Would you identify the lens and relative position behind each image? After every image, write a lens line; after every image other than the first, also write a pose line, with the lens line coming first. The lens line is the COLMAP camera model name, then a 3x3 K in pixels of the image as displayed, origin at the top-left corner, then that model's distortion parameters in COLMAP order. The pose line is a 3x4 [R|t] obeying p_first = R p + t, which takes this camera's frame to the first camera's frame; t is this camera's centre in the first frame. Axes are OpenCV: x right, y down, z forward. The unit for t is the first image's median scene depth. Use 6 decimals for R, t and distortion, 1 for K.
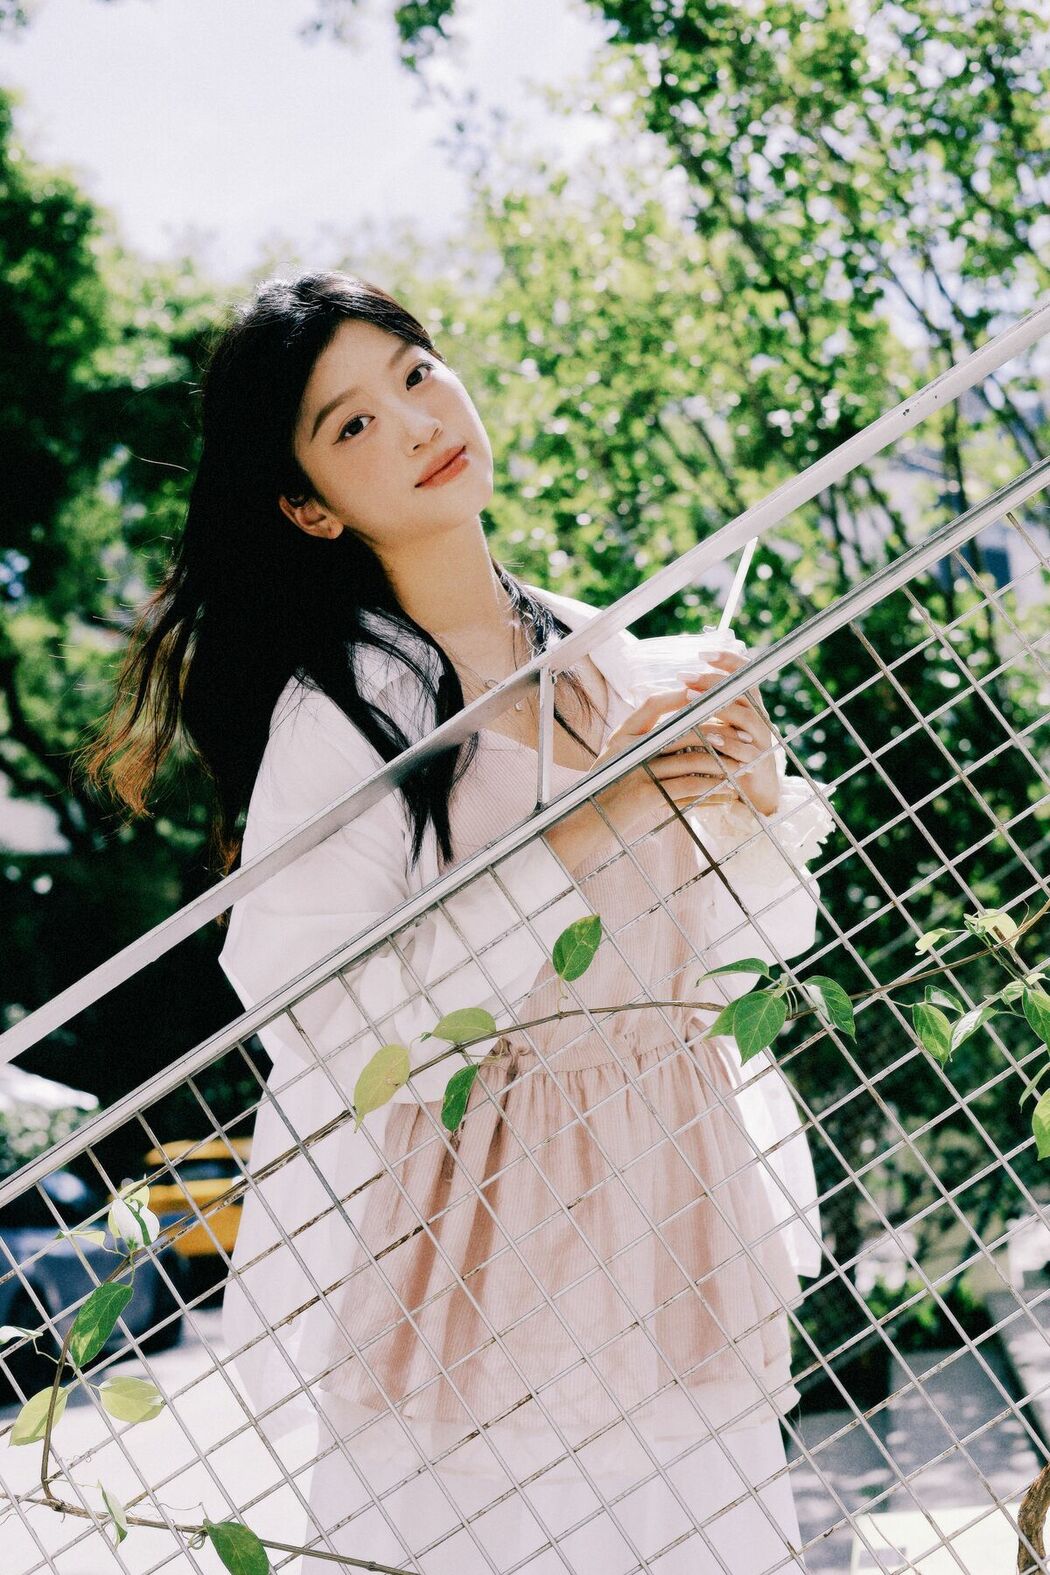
lens RADIAL K [[2314.1, 0, 525.0], [0, 2314.1, 787.5], [0, 0, 1]] dist [-0.037060, -0.164433]
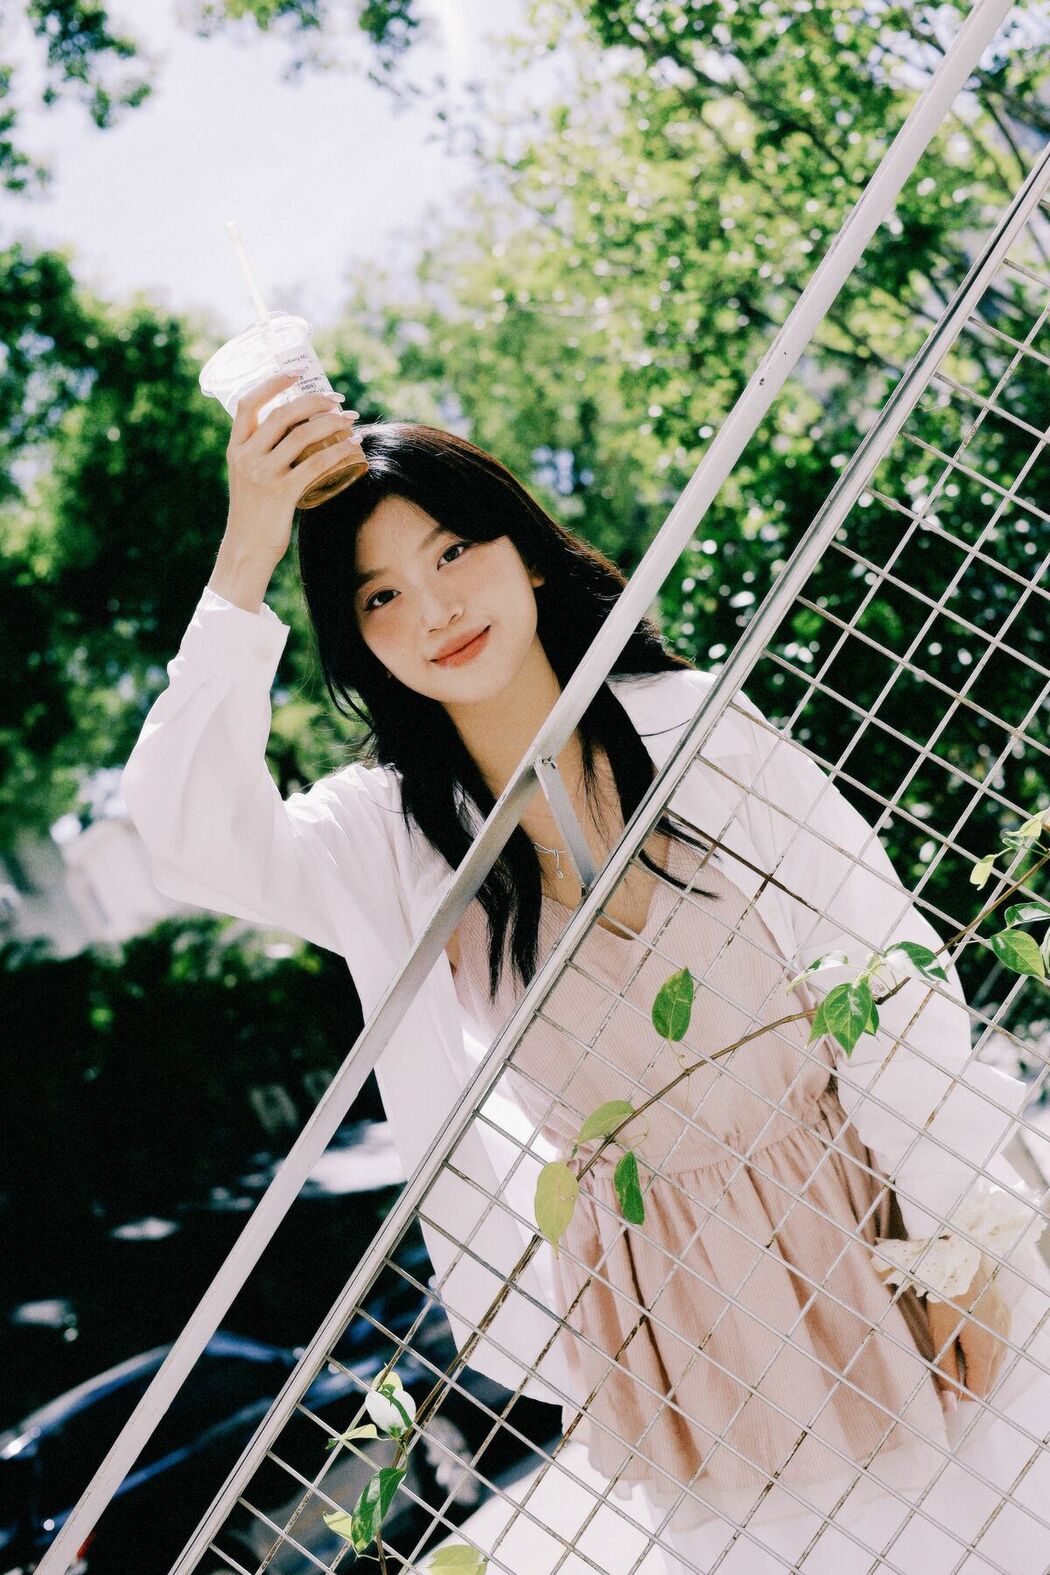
lens RADIAL K [[2314.1, 0, 525.0], [0, 2314.1, 787.5], [0, 0, 1]] dist [-0.037060, -0.164433]
pose [[0.907592, -0.396683, -0.137547, 0.135396], [0.400891, 0.916120, 0.003176, -0.045619], [0.124750, -0.058024, 0.990490, 0.000168]]
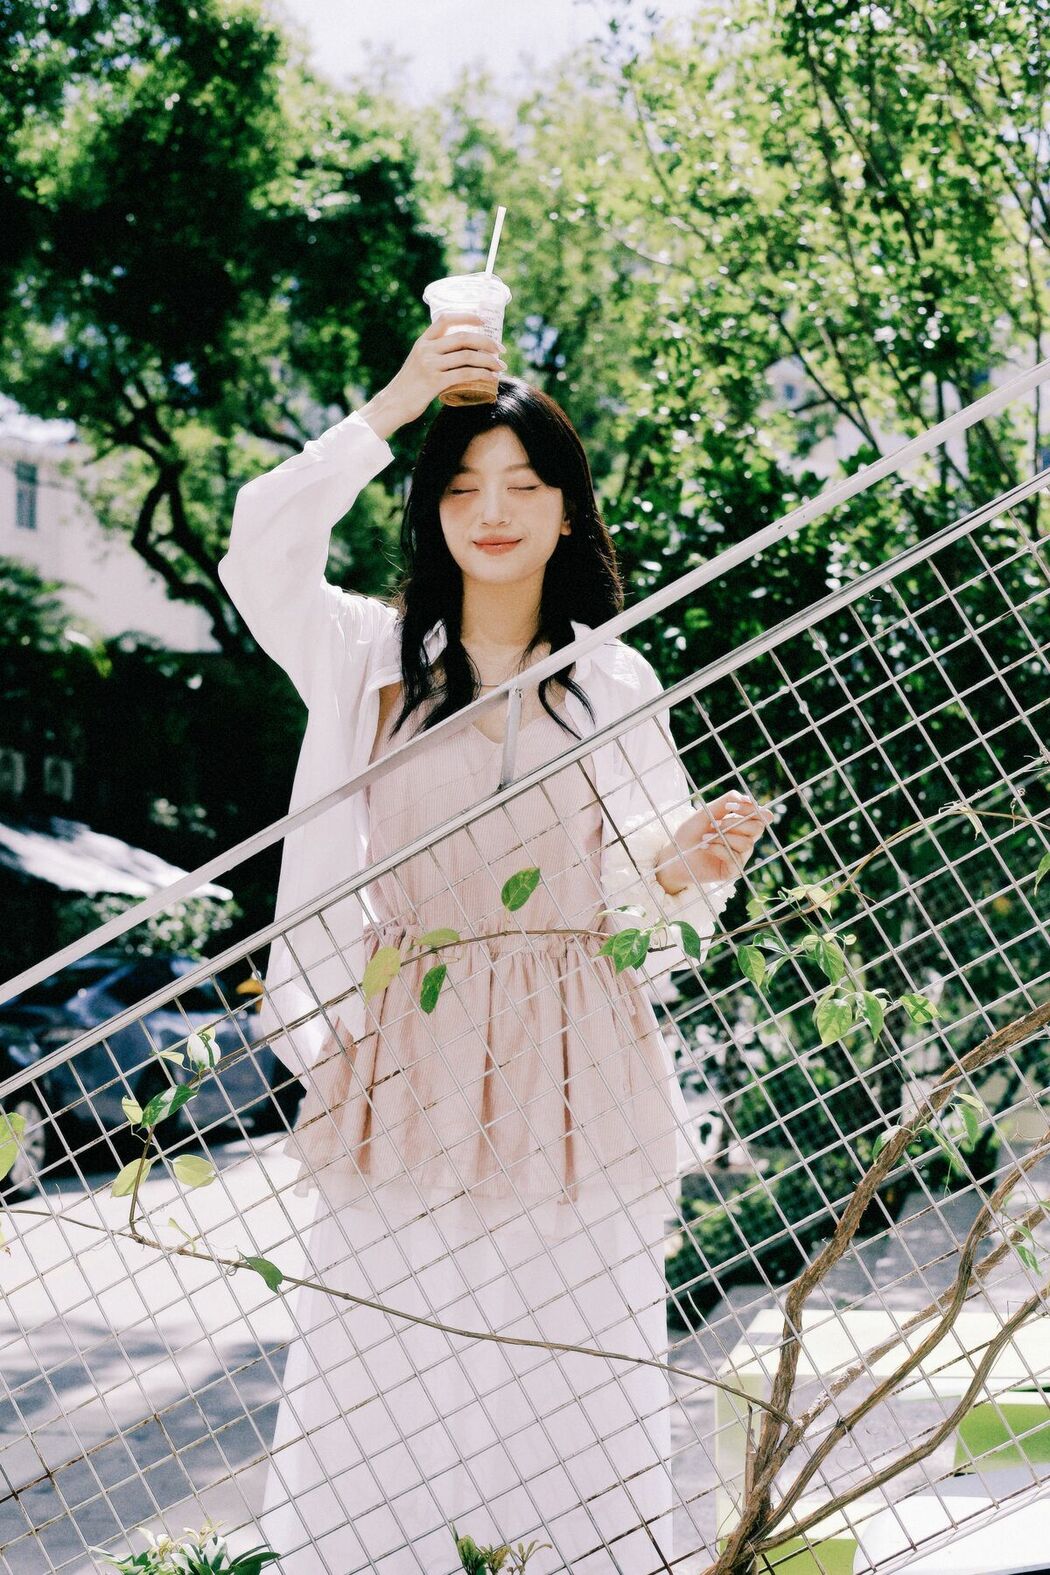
lens RADIAL K [[2272.1, 0, 525.4], [0, 2272.1, 870.3], [0, 0, 1]] dist [-0.050398, -0.088517]
pose [[0.995336, 0.078091, -0.056638, 0.101056], [-0.071053, 0.990573, 0.117115, -0.102352], [0.065250, -0.112545, 0.991502, -0.374365]]
